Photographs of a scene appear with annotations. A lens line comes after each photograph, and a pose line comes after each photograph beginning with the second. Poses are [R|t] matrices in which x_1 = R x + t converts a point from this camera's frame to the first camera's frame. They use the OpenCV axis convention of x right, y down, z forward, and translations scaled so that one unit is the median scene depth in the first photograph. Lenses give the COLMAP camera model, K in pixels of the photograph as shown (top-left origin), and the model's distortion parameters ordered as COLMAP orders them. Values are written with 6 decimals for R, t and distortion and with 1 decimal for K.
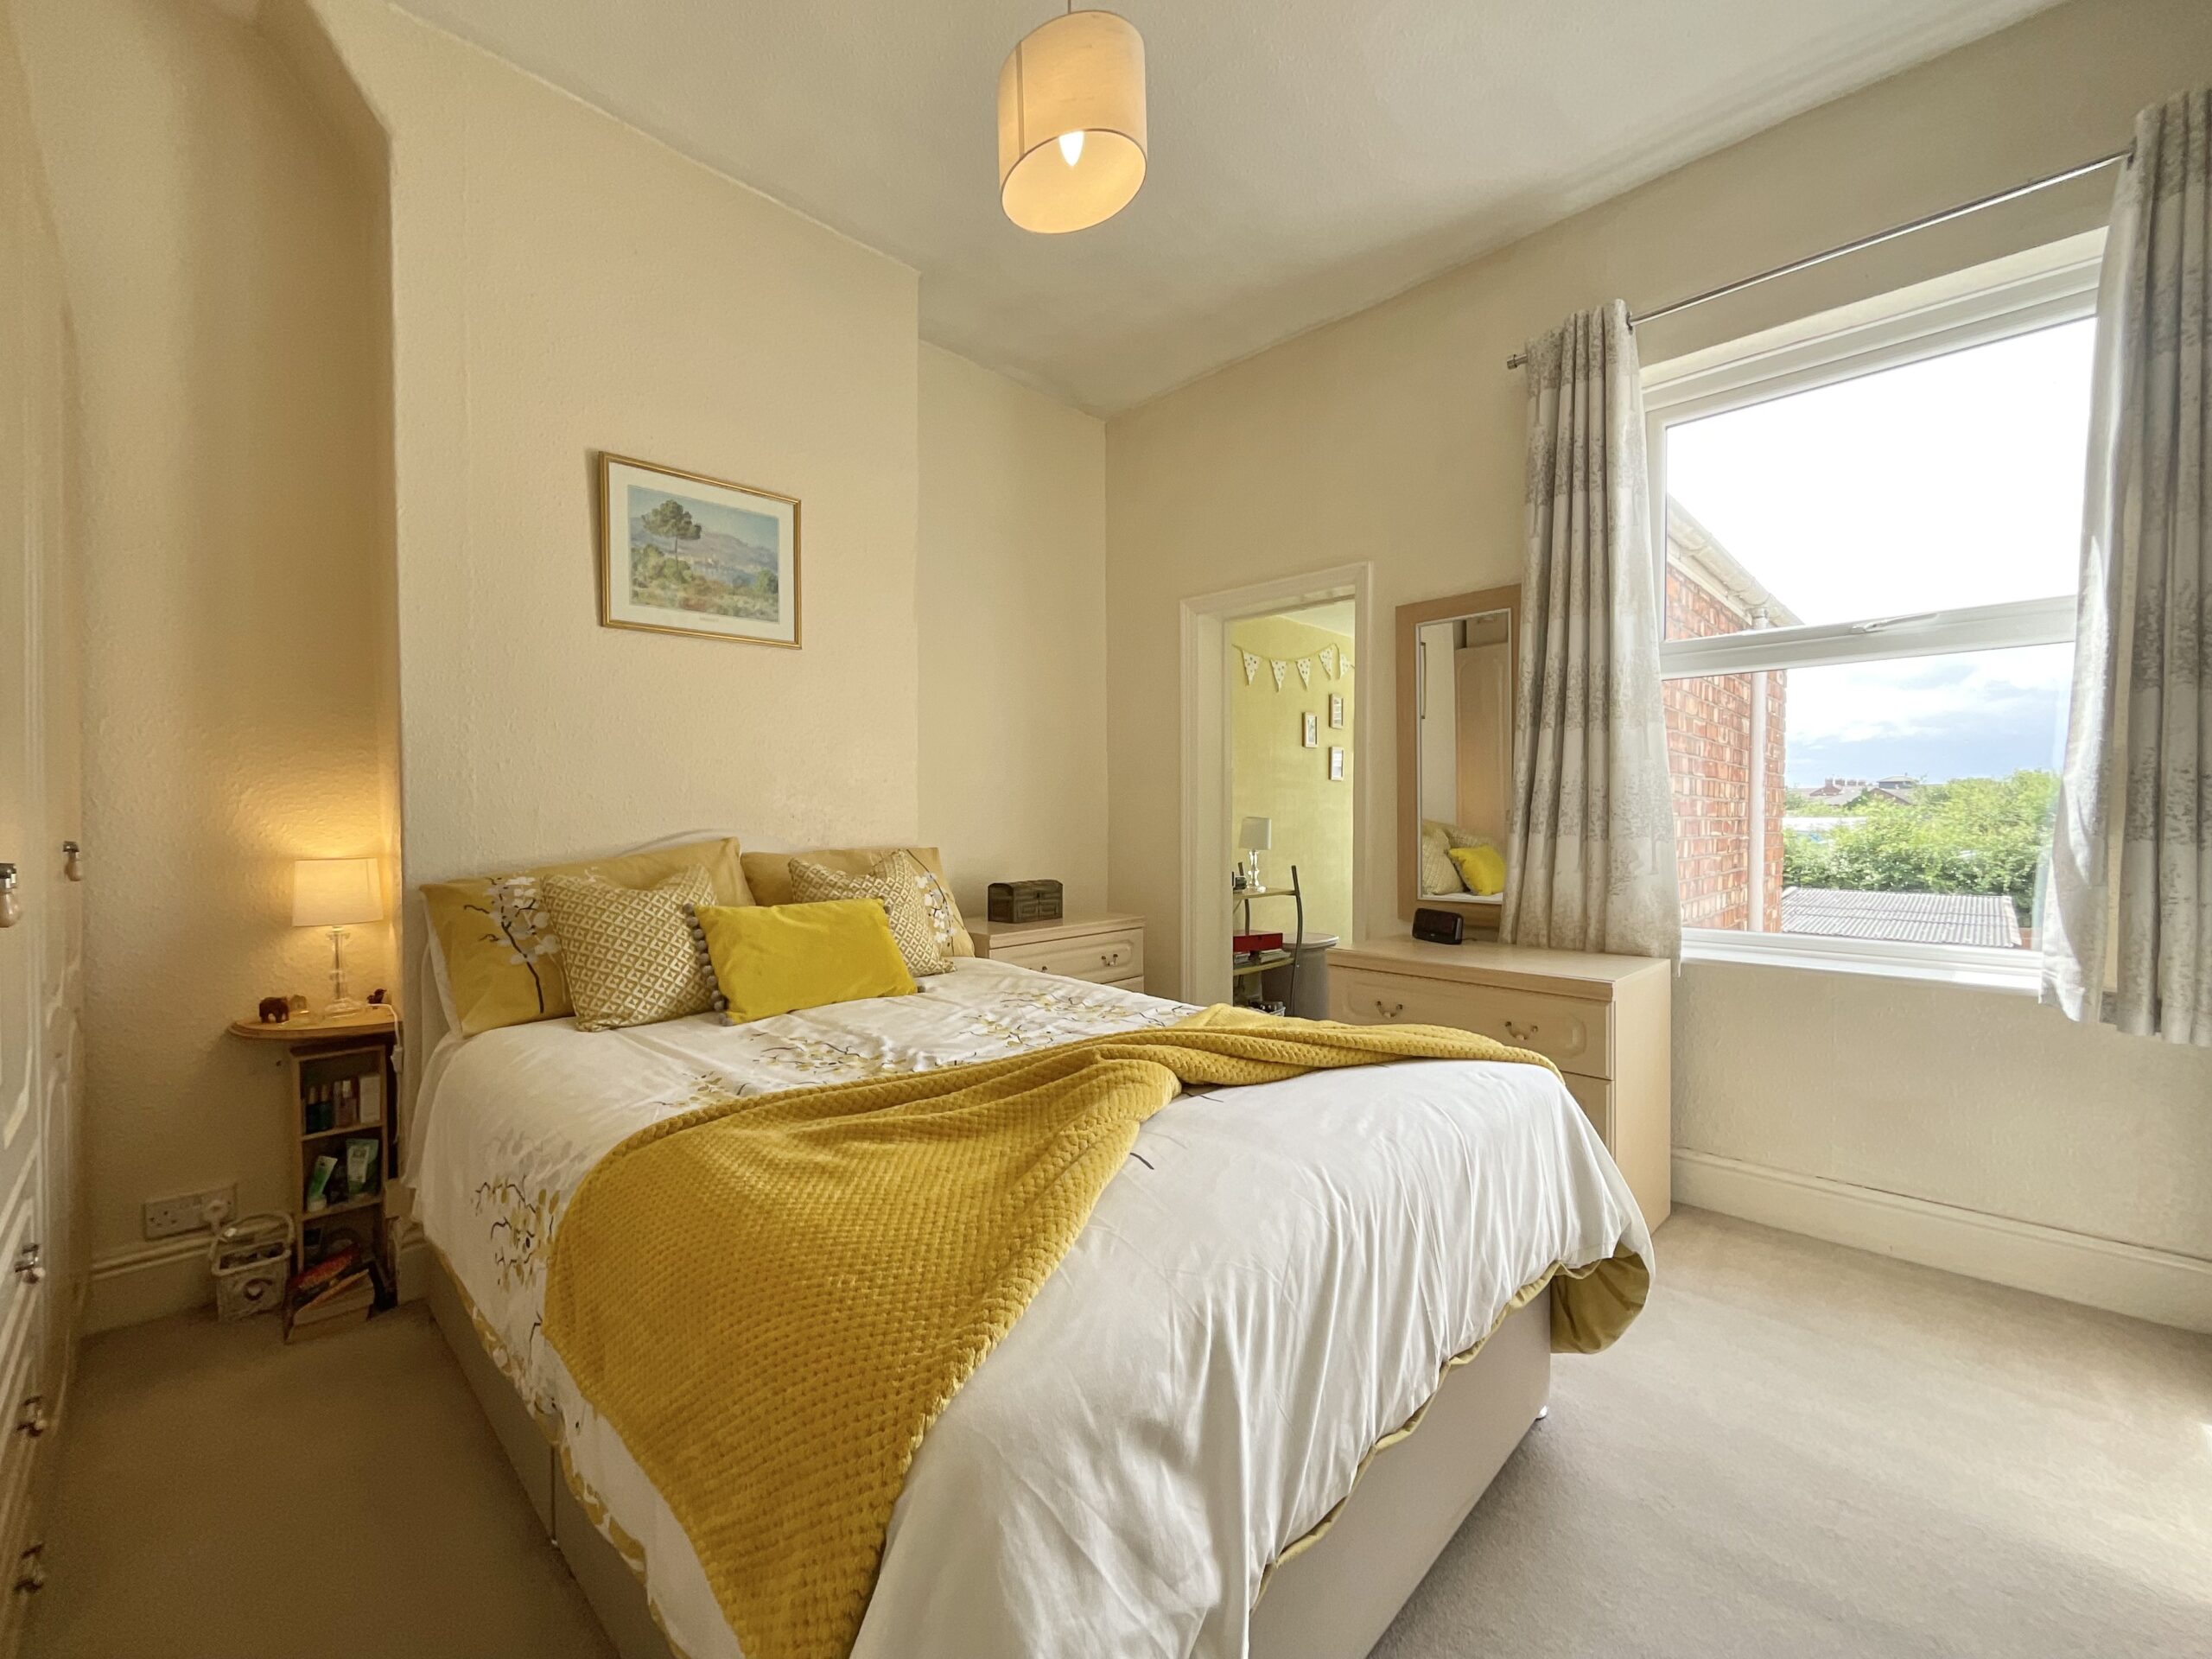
lens RADIAL K [[900.4, 0, 1107.3], [0, 900.4, 831.4], [0, 0, 1]] dist [0.001593, -0.000528]
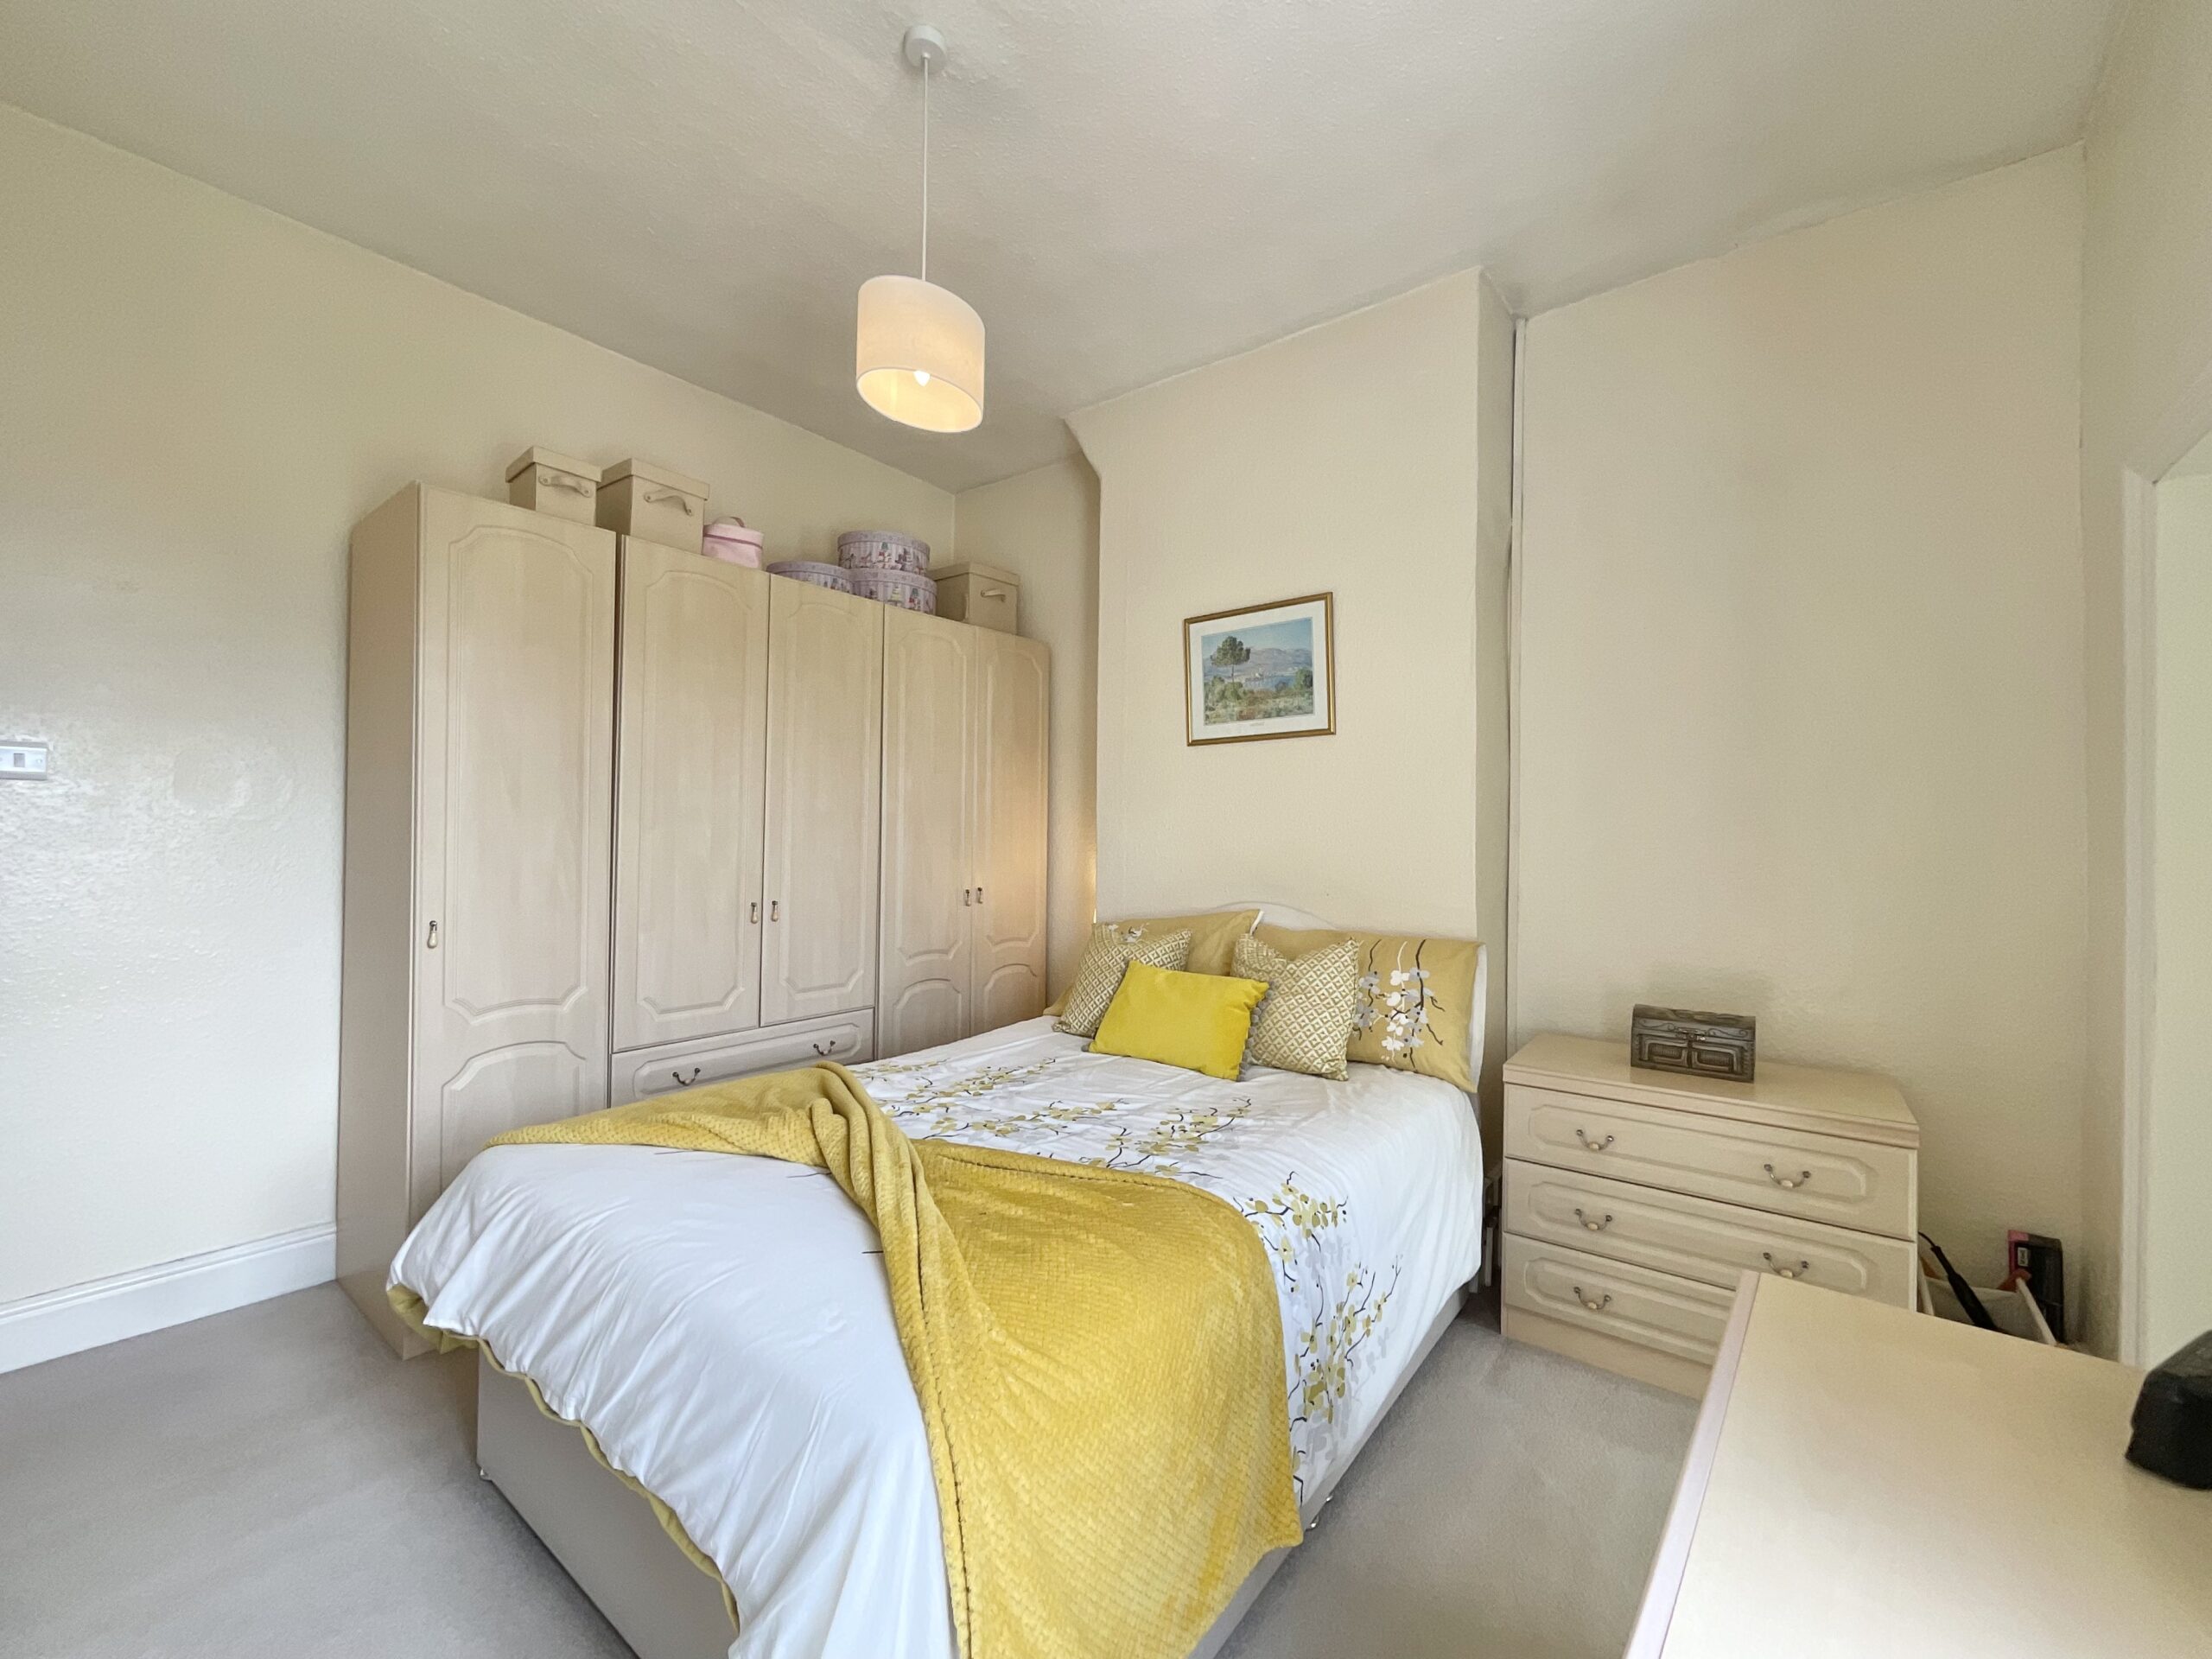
lens RADIAL K [[900.4, 0, 1107.3], [0, 900.4, 831.4], [0, 0, 1]] dist [0.001593, -0.000528]
pose [[0.115941, 0.002780, -0.993252, 0.696659], [-0.032053, 0.999486, -0.000944, -0.084878], [0.992739, 0.031946, 0.115970, 0.655015]]
